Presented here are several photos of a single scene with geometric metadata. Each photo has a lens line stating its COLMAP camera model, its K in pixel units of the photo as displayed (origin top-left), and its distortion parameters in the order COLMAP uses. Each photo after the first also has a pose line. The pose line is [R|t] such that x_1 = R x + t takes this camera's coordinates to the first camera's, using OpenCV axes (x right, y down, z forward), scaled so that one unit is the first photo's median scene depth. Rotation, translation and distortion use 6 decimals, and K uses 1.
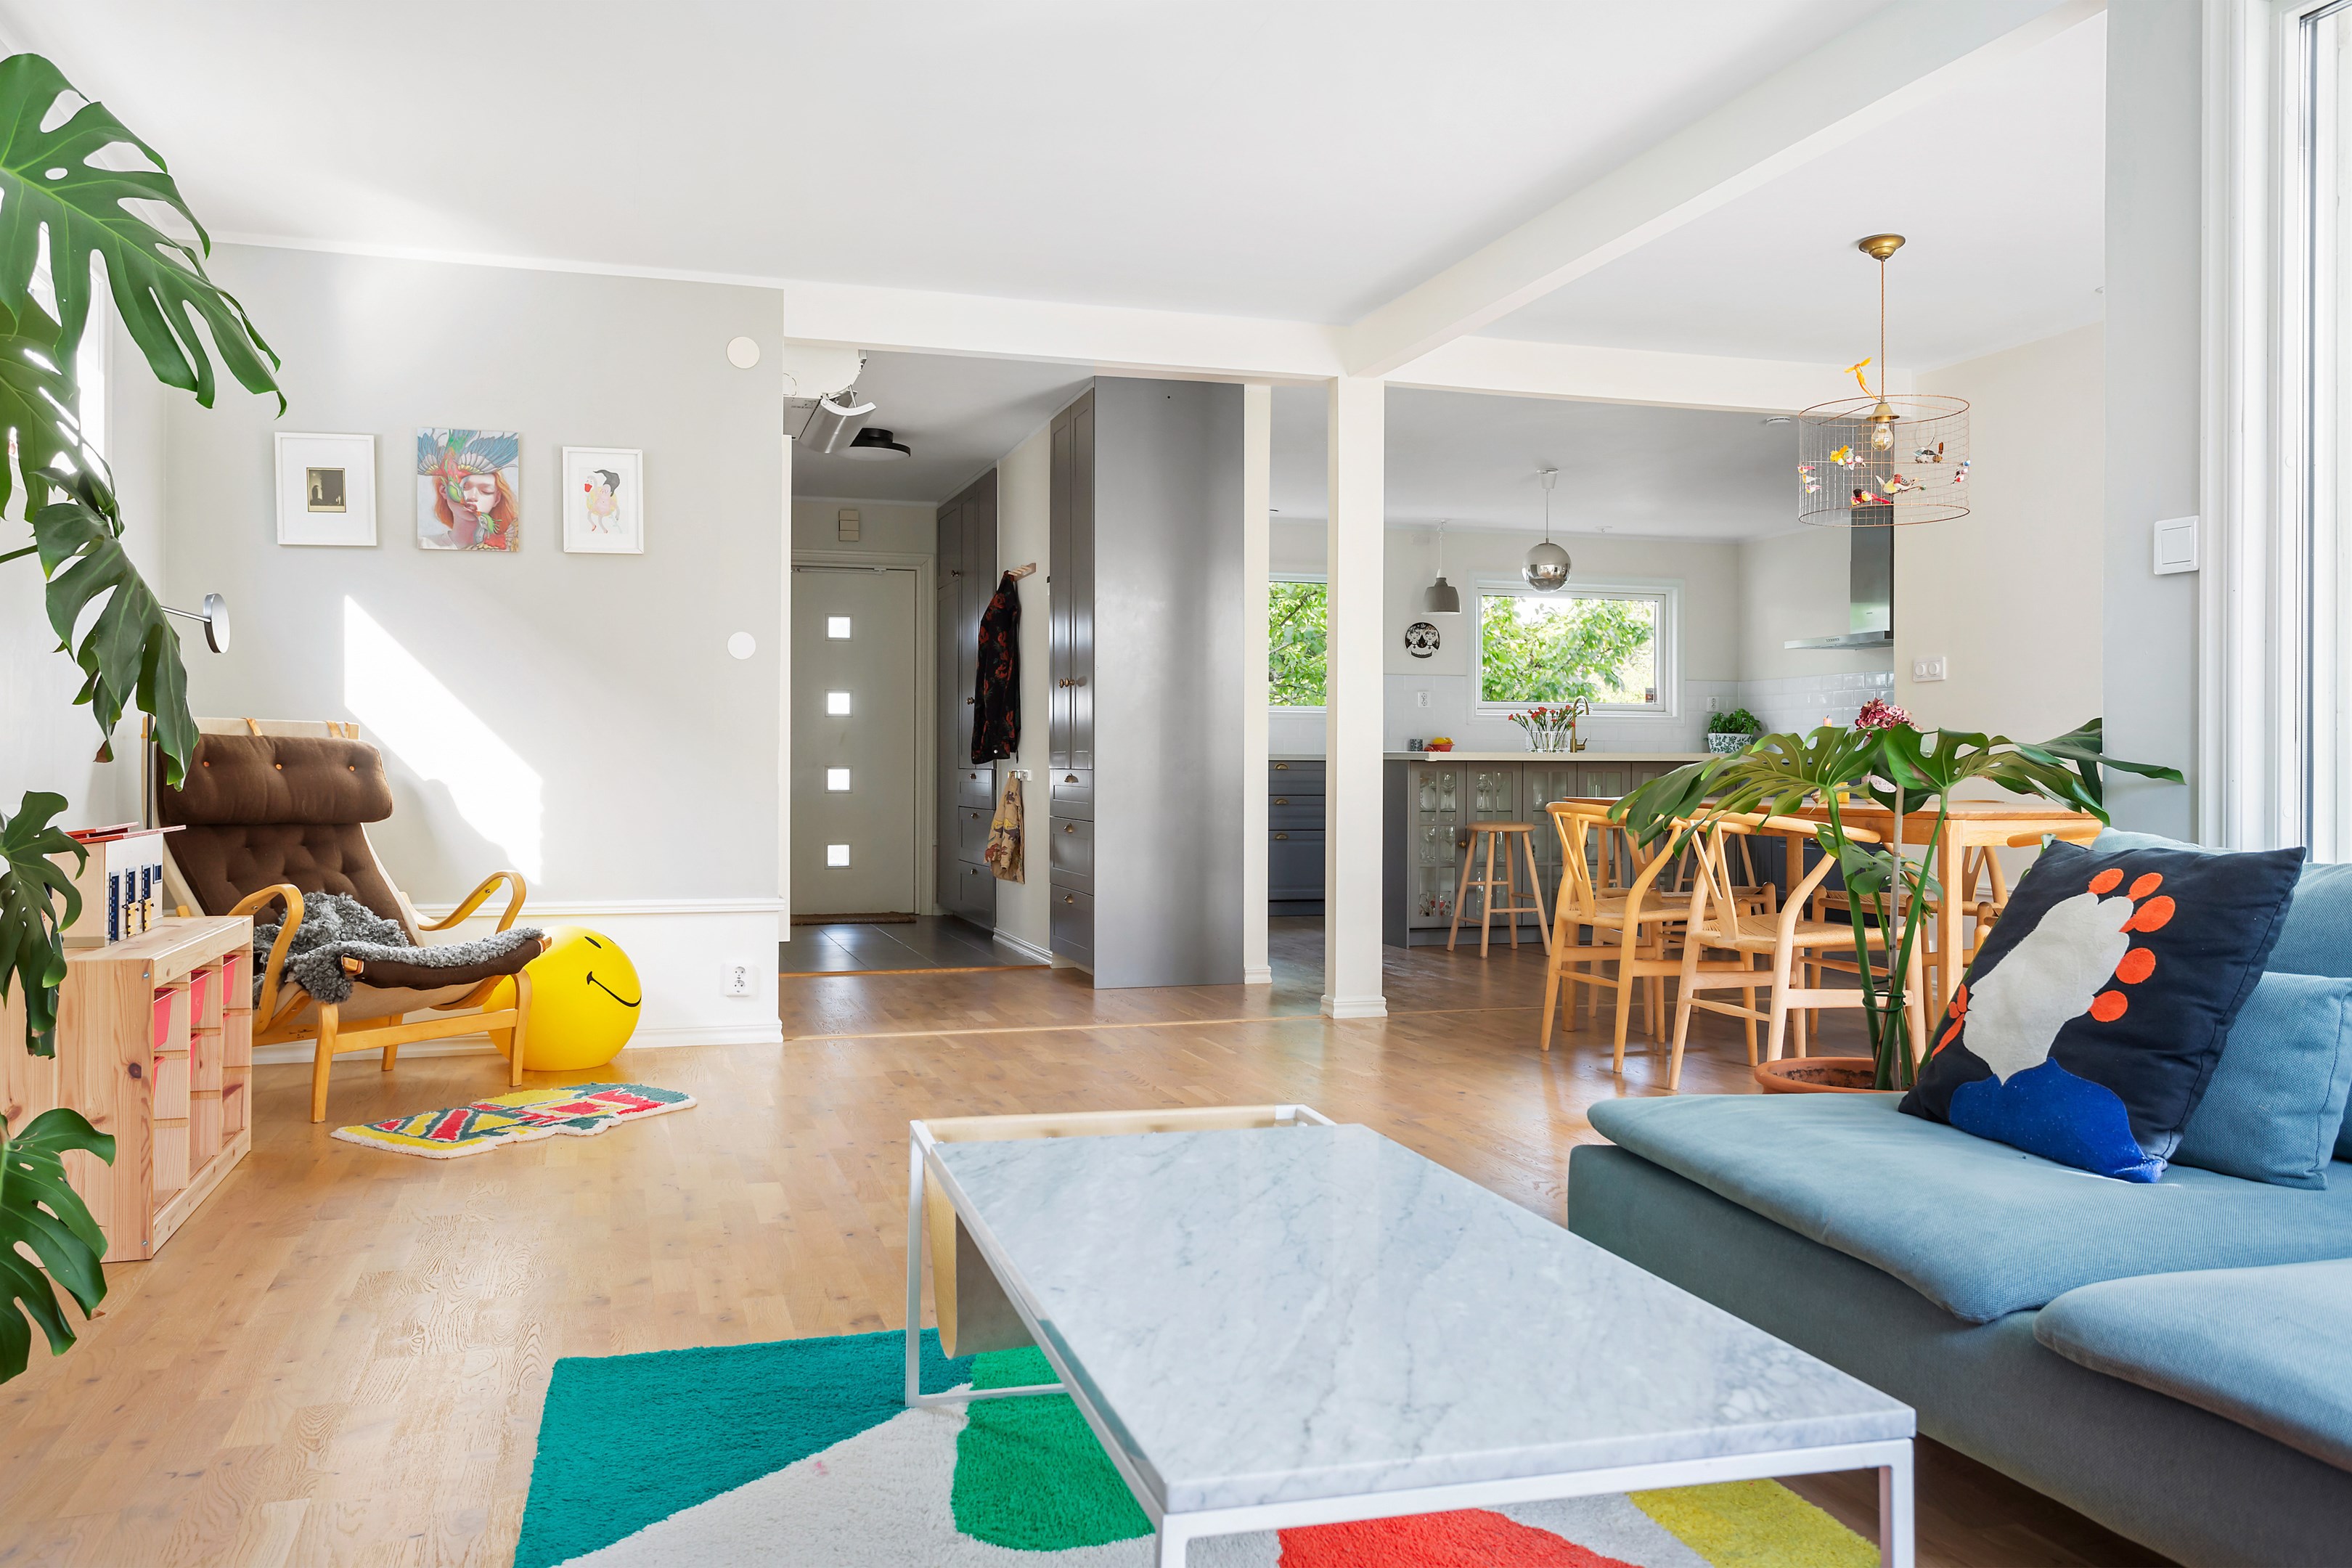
lens RADIAL K [[1890.8, 0, 1177.1], [0, 1890.8, 768.7], [0, 0, 1]] dist [0.034054, 0.001559]
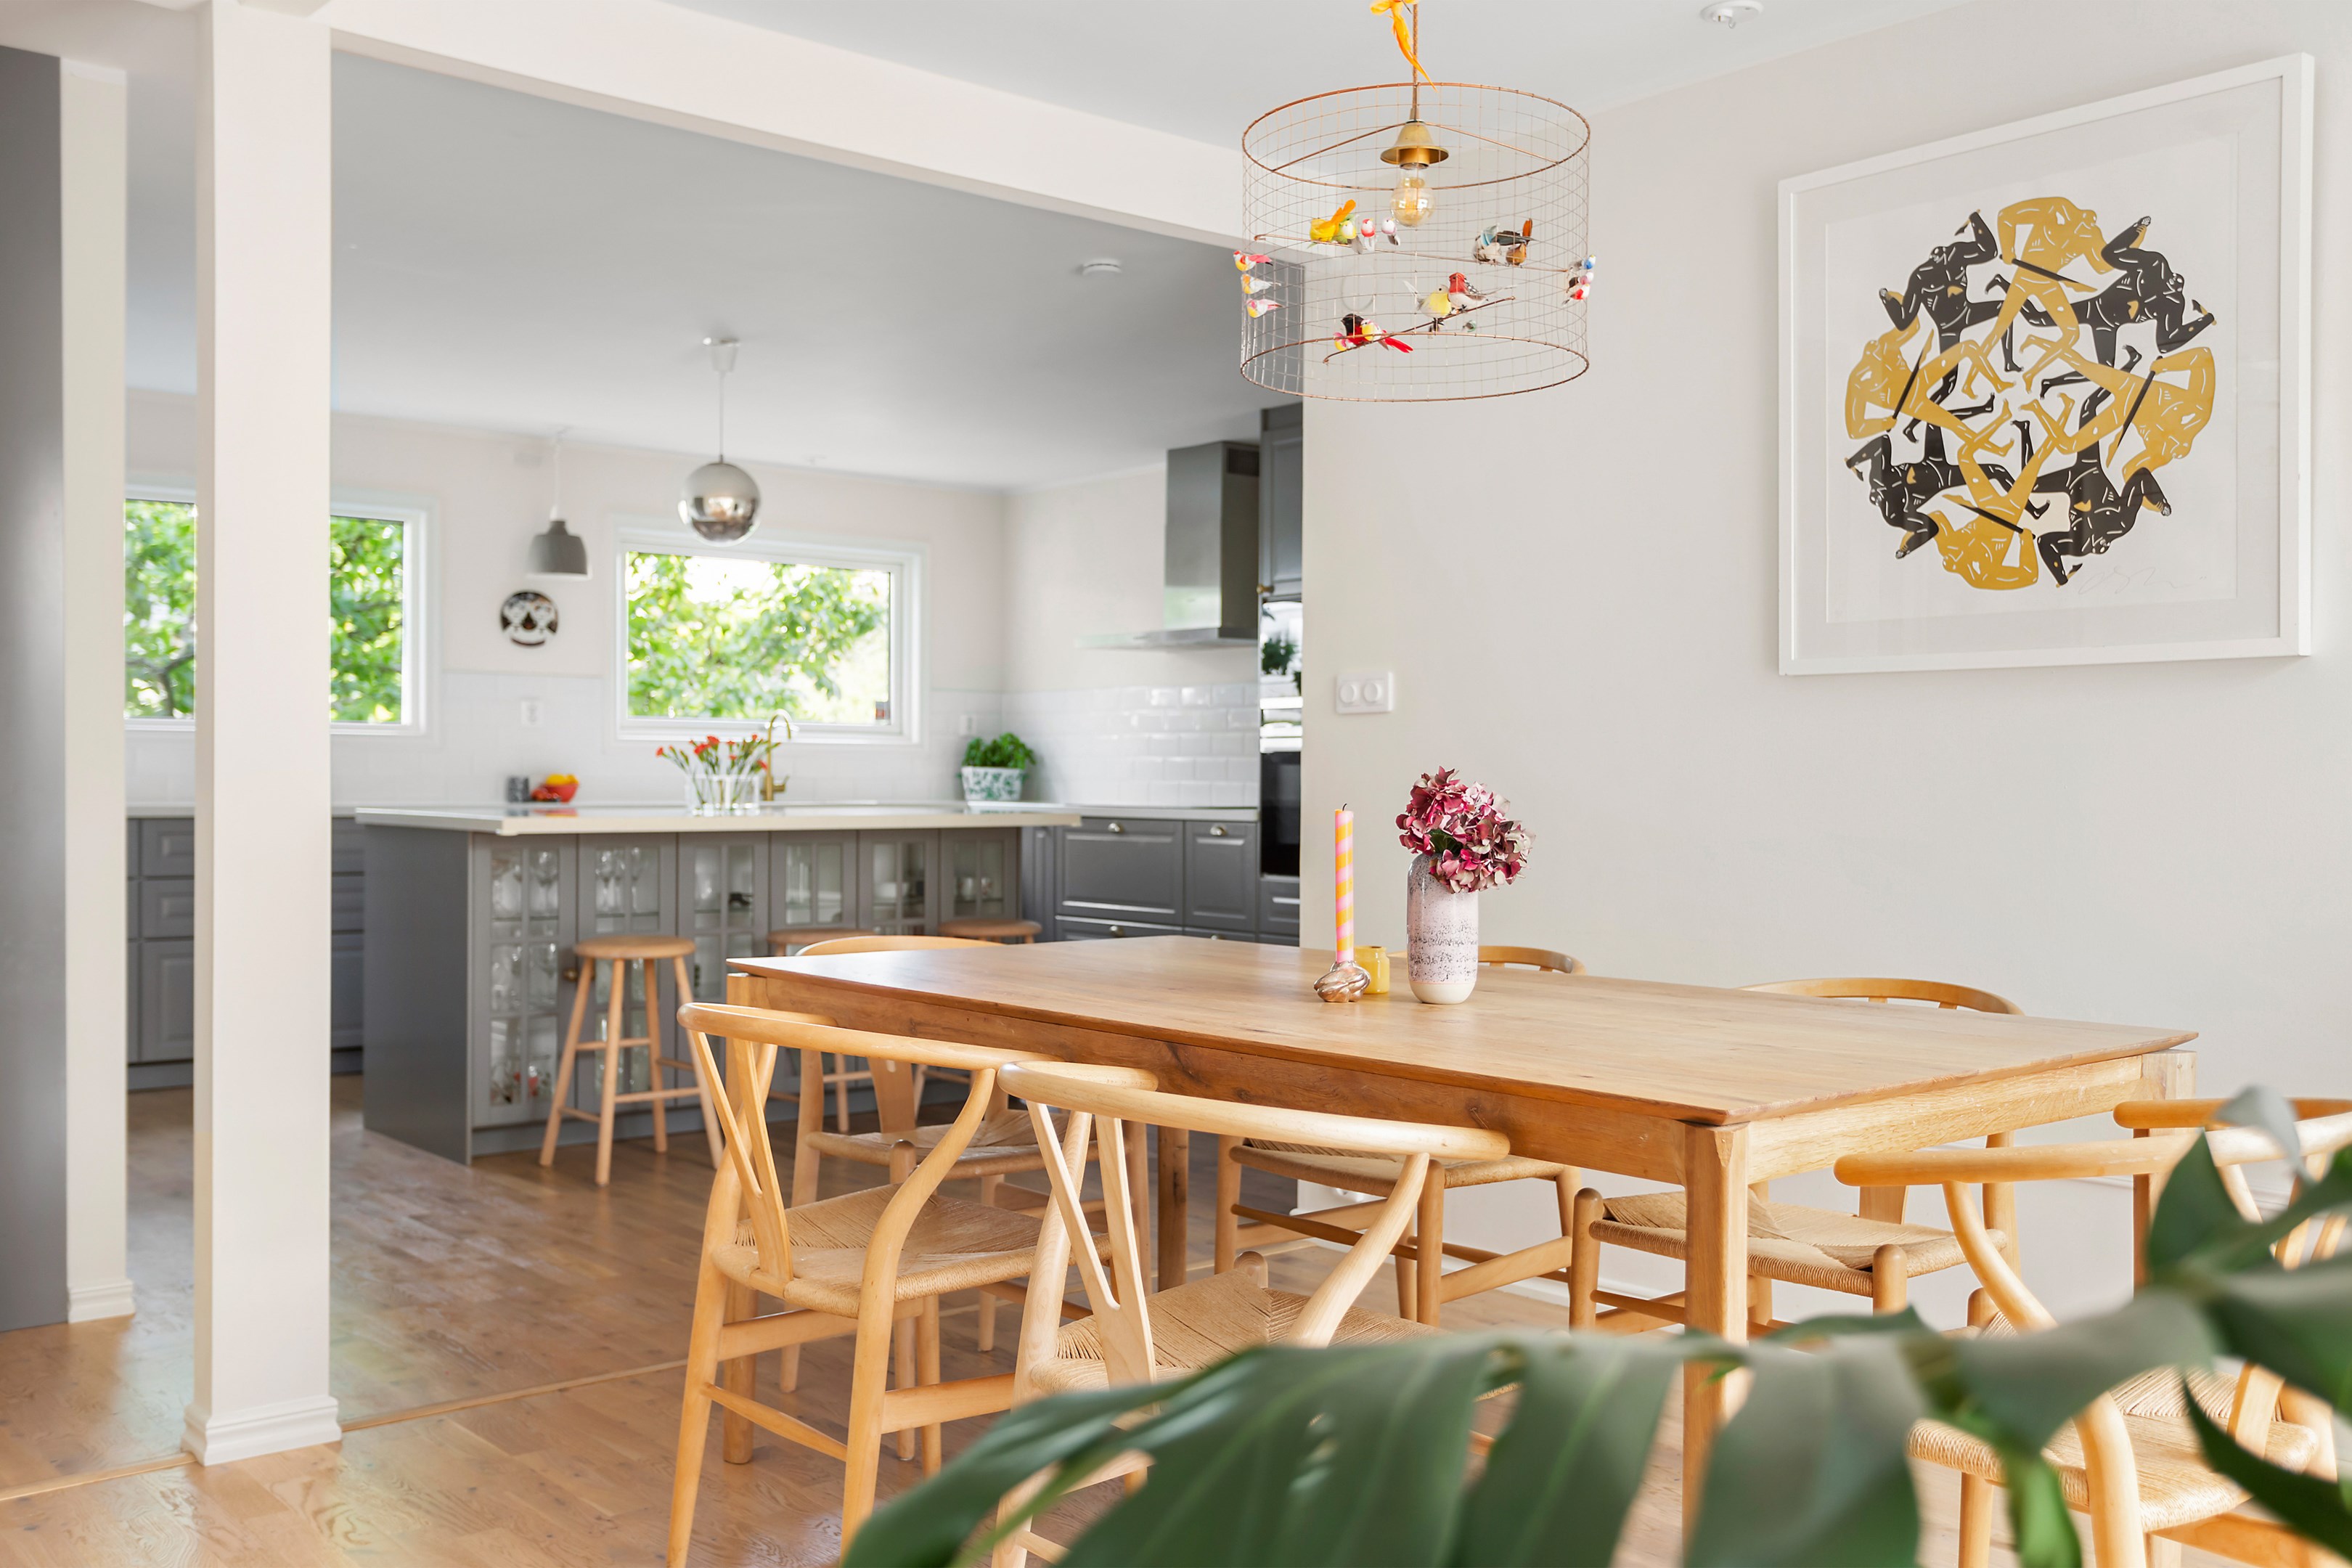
lens RADIAL K [[2126.5, 0, 1177.3], [0, 2126.5, 796.0], [0, 0, 1]] dist [0.017703, -0.008090]
pose [[0.924384, -0.000236, 0.381462, 0.072071], [-0.003889, 0.999942, 0.010042, -0.020640], [-0.381443, -0.010766, 0.924330, 0.321549]]
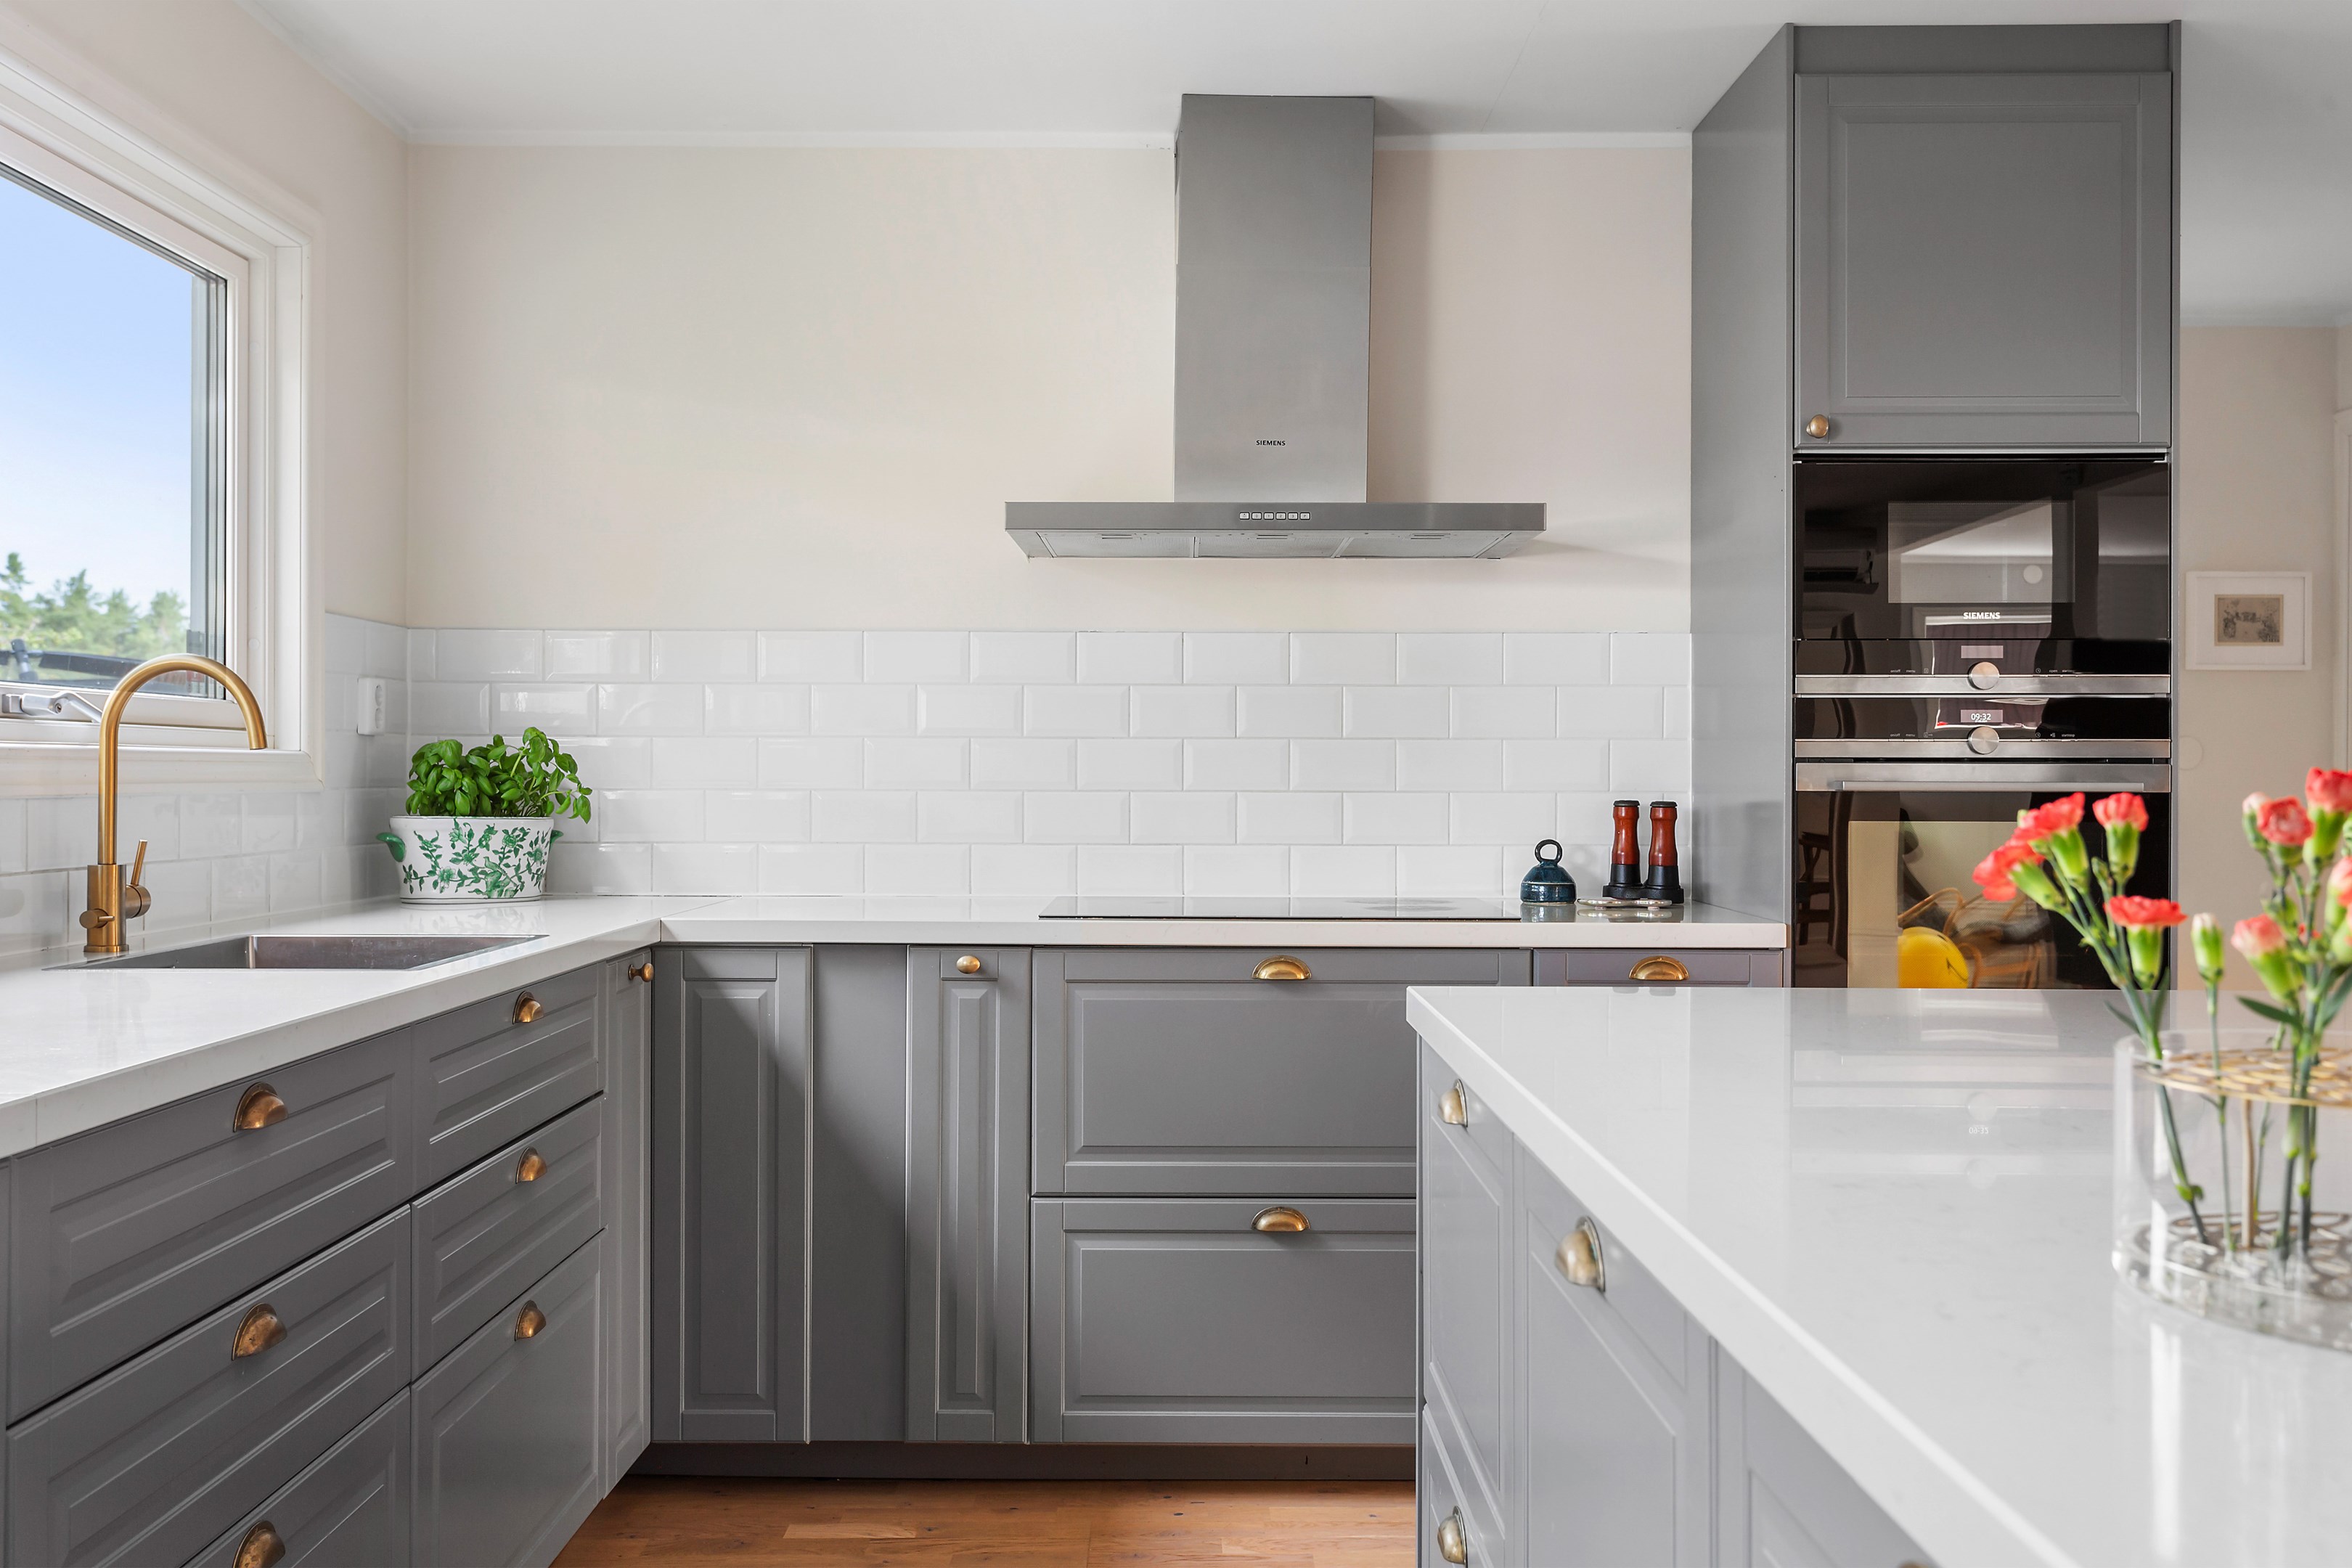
lens RADIAL K [[2126.5, 0, 1175.6], [0, 2126.5, 799.2], [0, 0, 1]] dist [0.017703, -0.008090]
pose [[0.296359, 0.003362, 0.955071, 0.034990], [-0.010884, 0.999941, -0.000143, -0.027973], [-0.955015, -0.010353, 0.296378, 1.025364]]
